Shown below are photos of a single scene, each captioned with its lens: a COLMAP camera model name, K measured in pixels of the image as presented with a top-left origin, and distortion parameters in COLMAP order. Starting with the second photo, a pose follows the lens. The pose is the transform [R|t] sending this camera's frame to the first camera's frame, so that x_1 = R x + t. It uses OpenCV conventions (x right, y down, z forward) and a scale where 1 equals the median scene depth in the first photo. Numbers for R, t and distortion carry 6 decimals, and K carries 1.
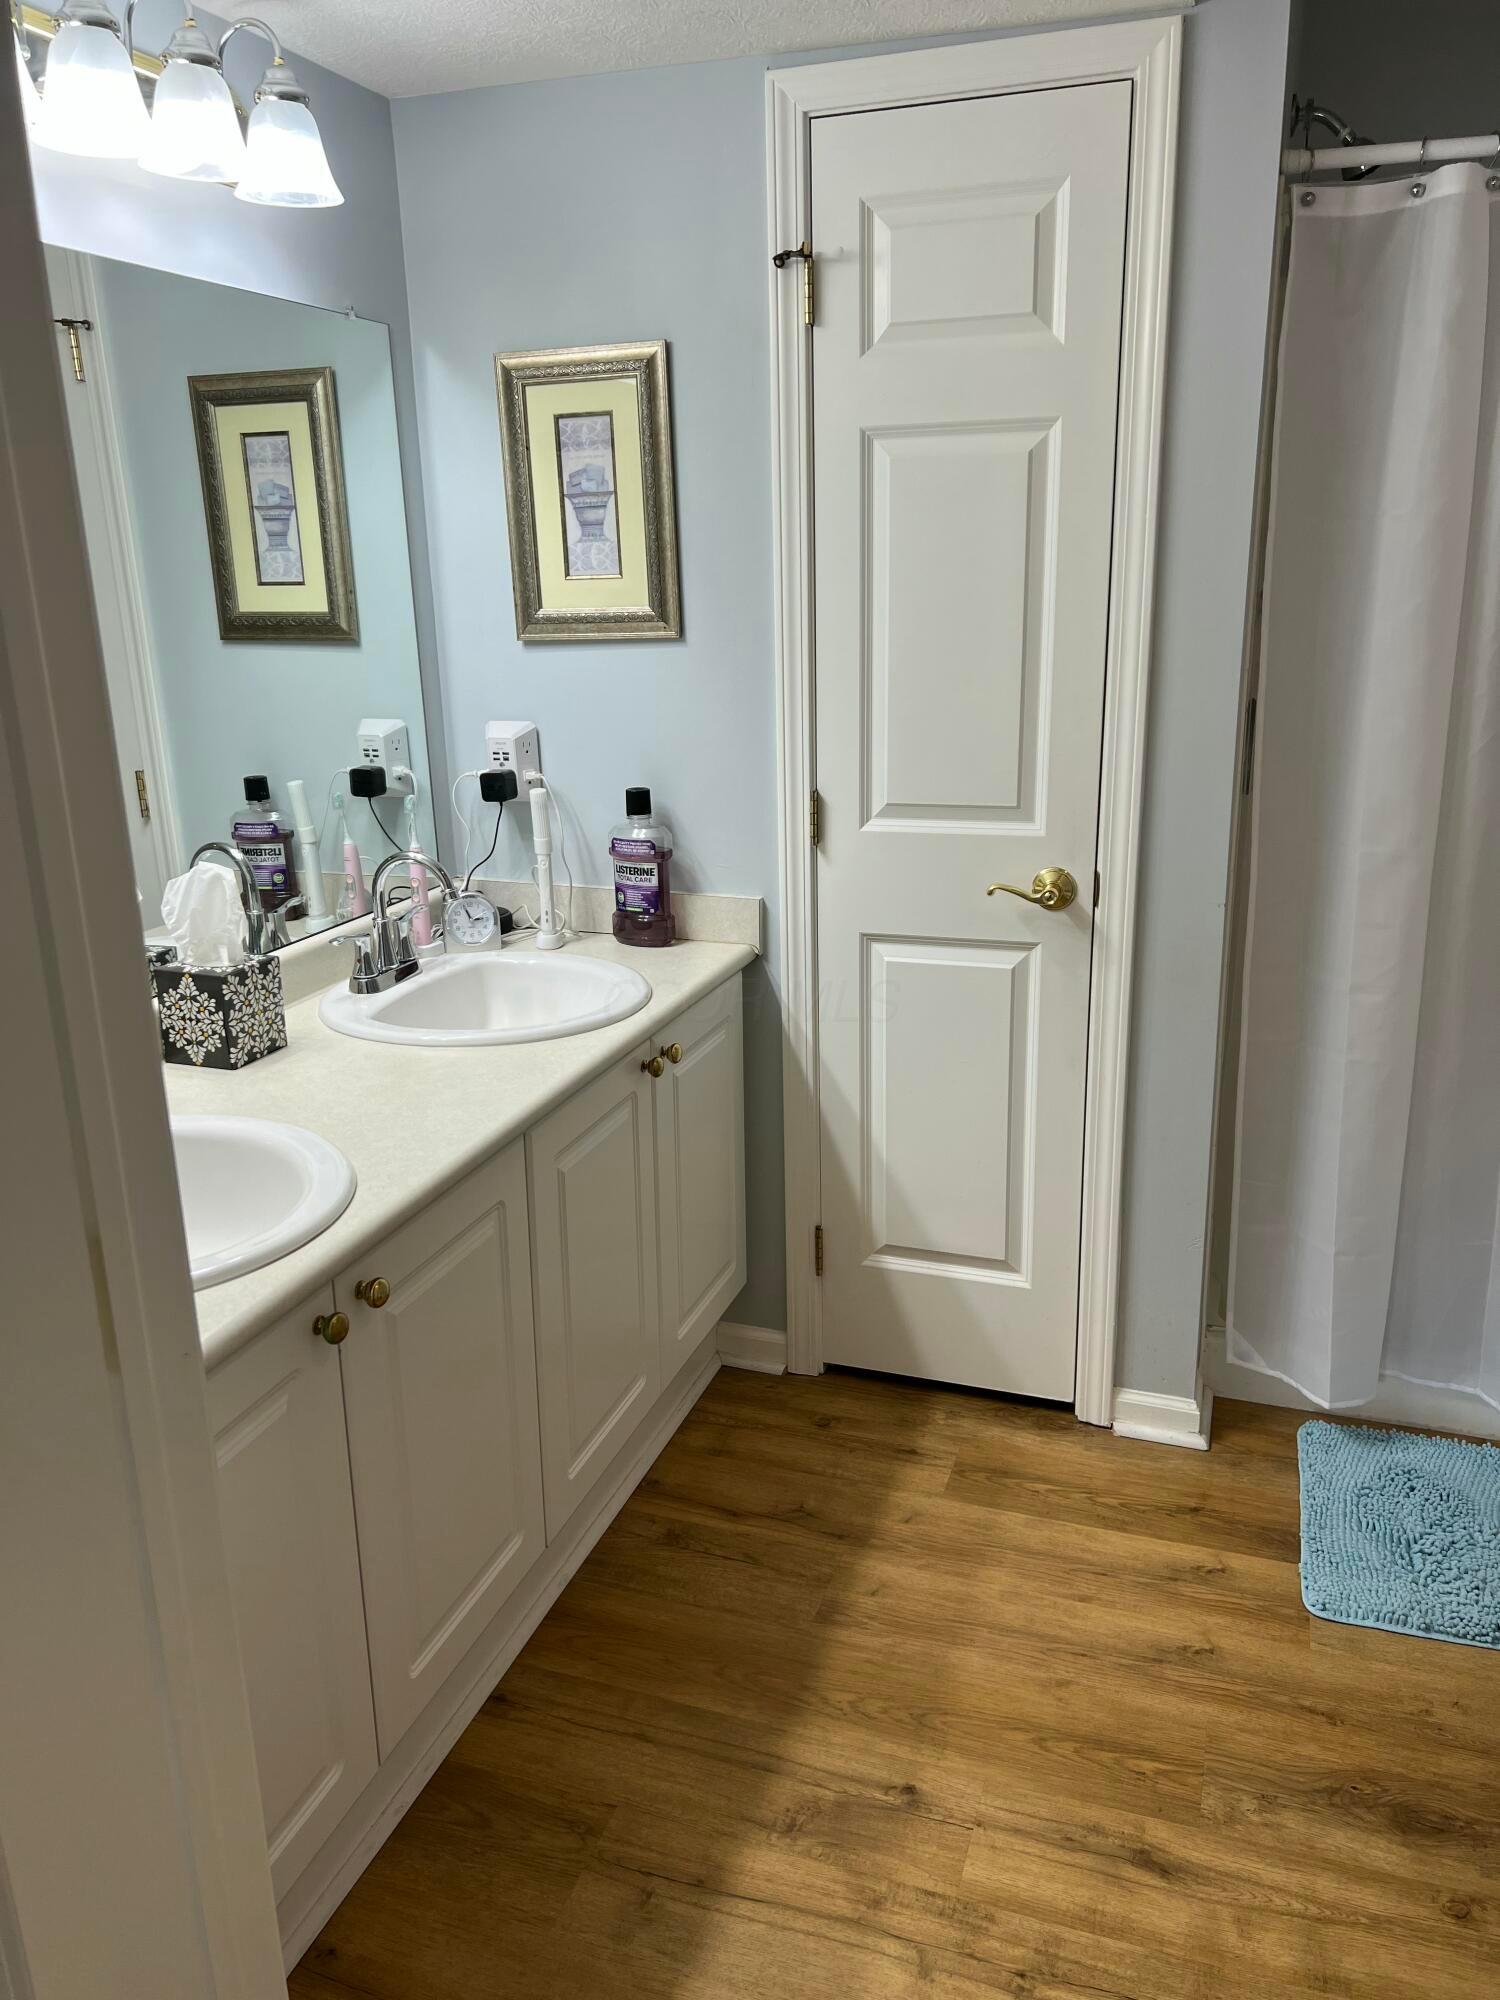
lens RADIAL K [[1526.2, 0, 748.5], [0, 1526.2, 1040.3], [0, 0, 1]] dist [0.032205, -0.055972]
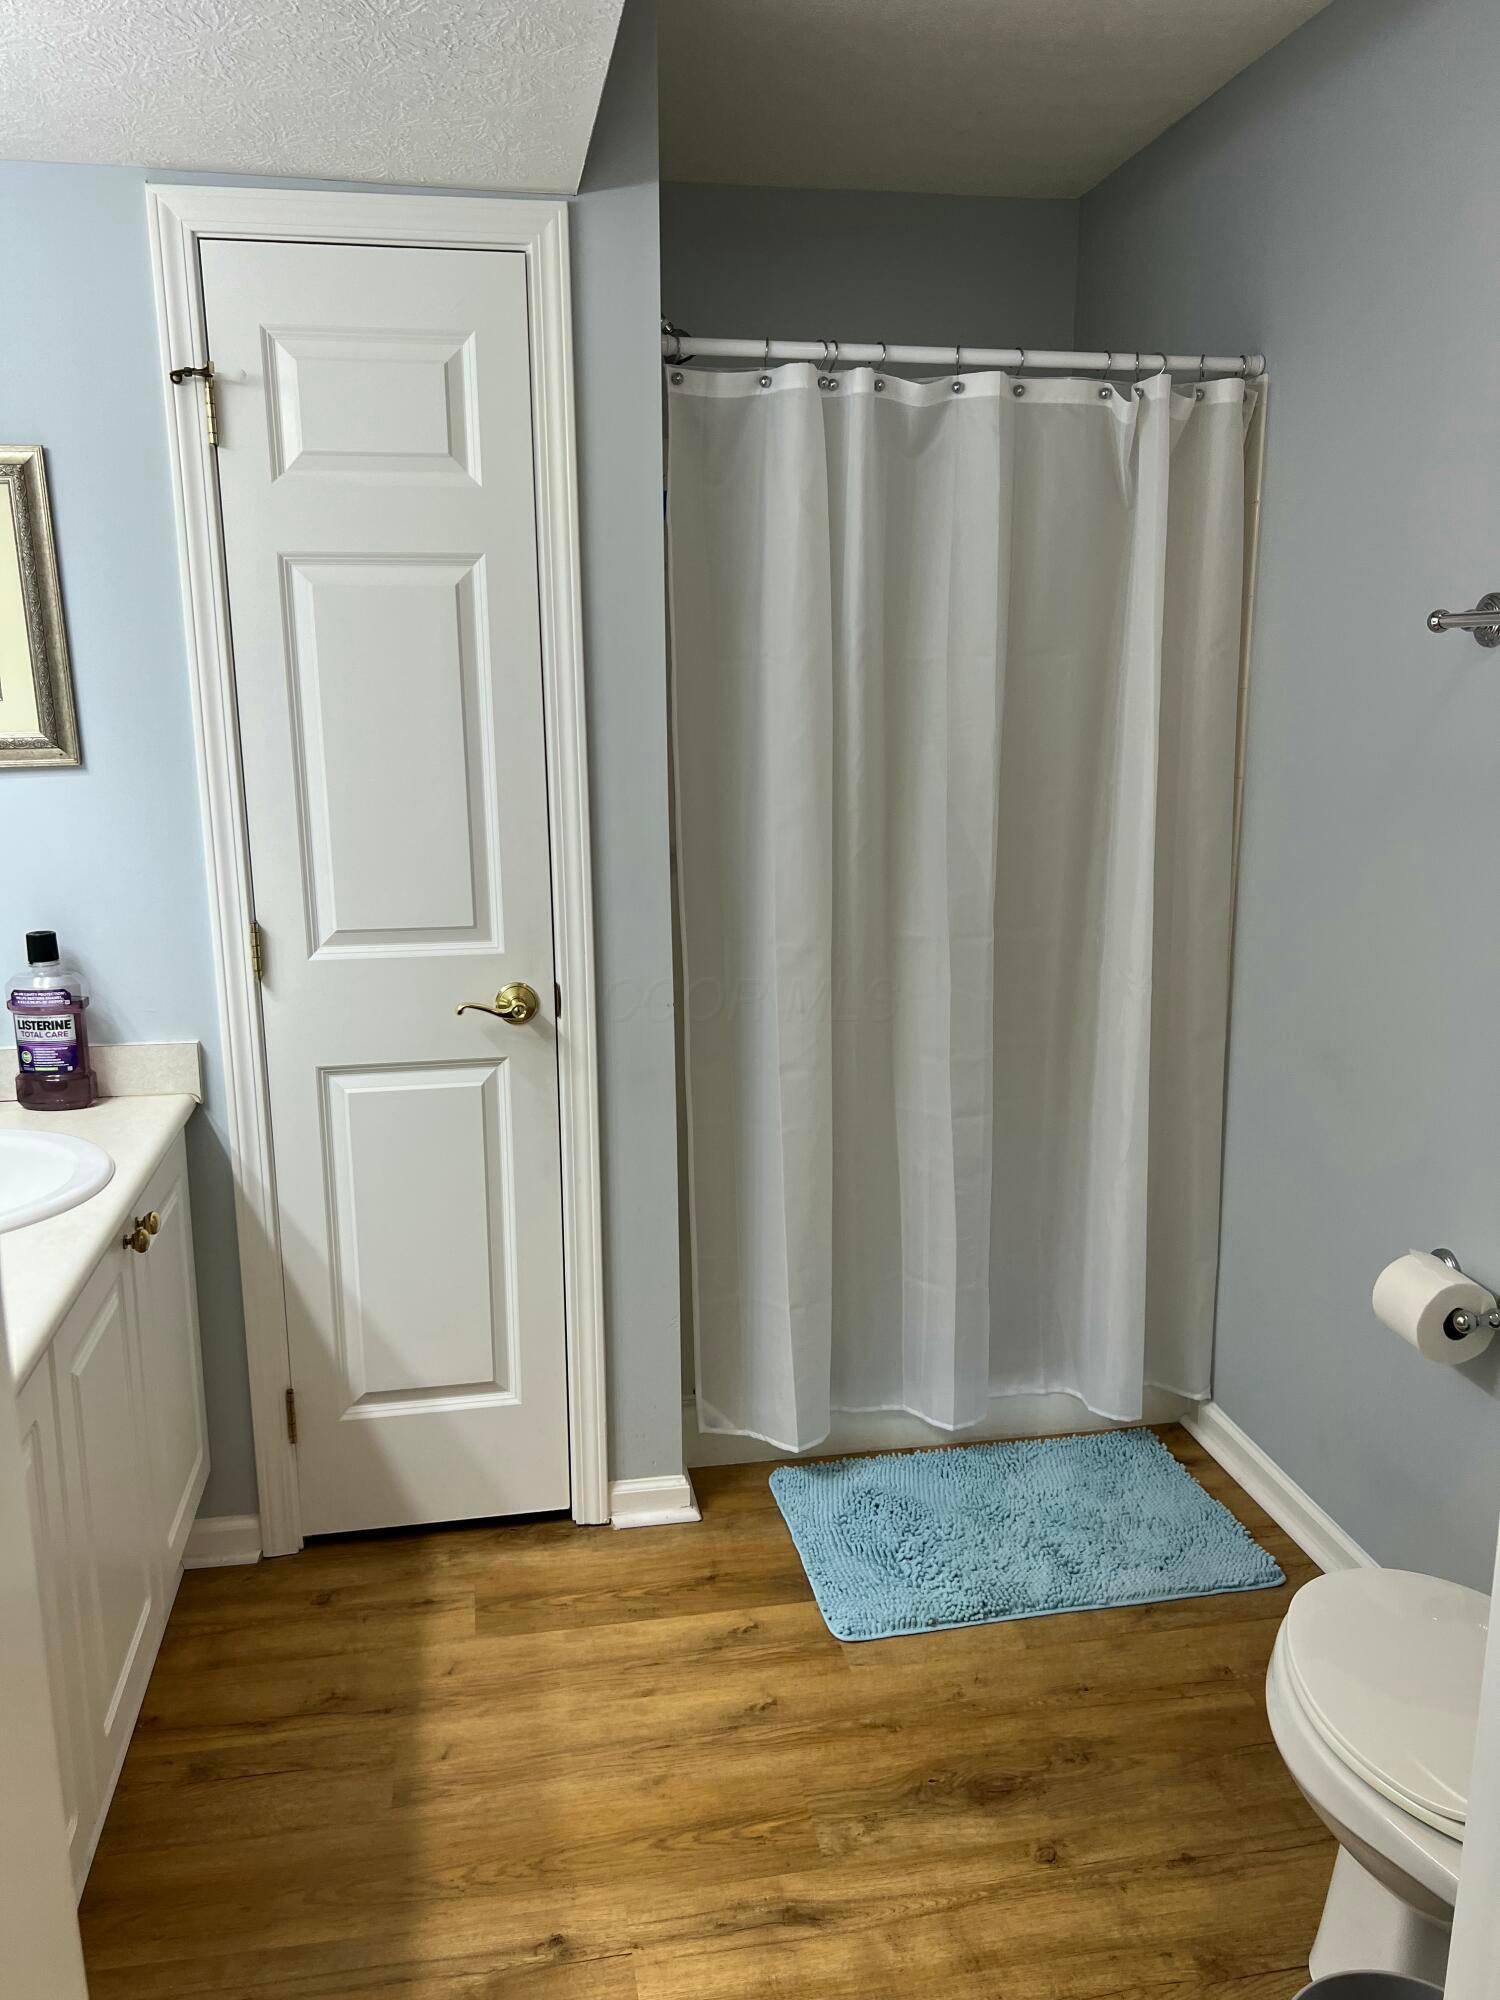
lens RADIAL K [[1526.2, 0, 748.5], [0, 1526.2, 1040.3], [0, 0, 1]] dist [0.032205, -0.055972]
pose [[0.862175, -0.097994, 0.497043, -0.177822], [0.139293, 0.989154, -0.046603, -0.005216], [-0.487085, 0.109415, 0.866474, 0.041891]]
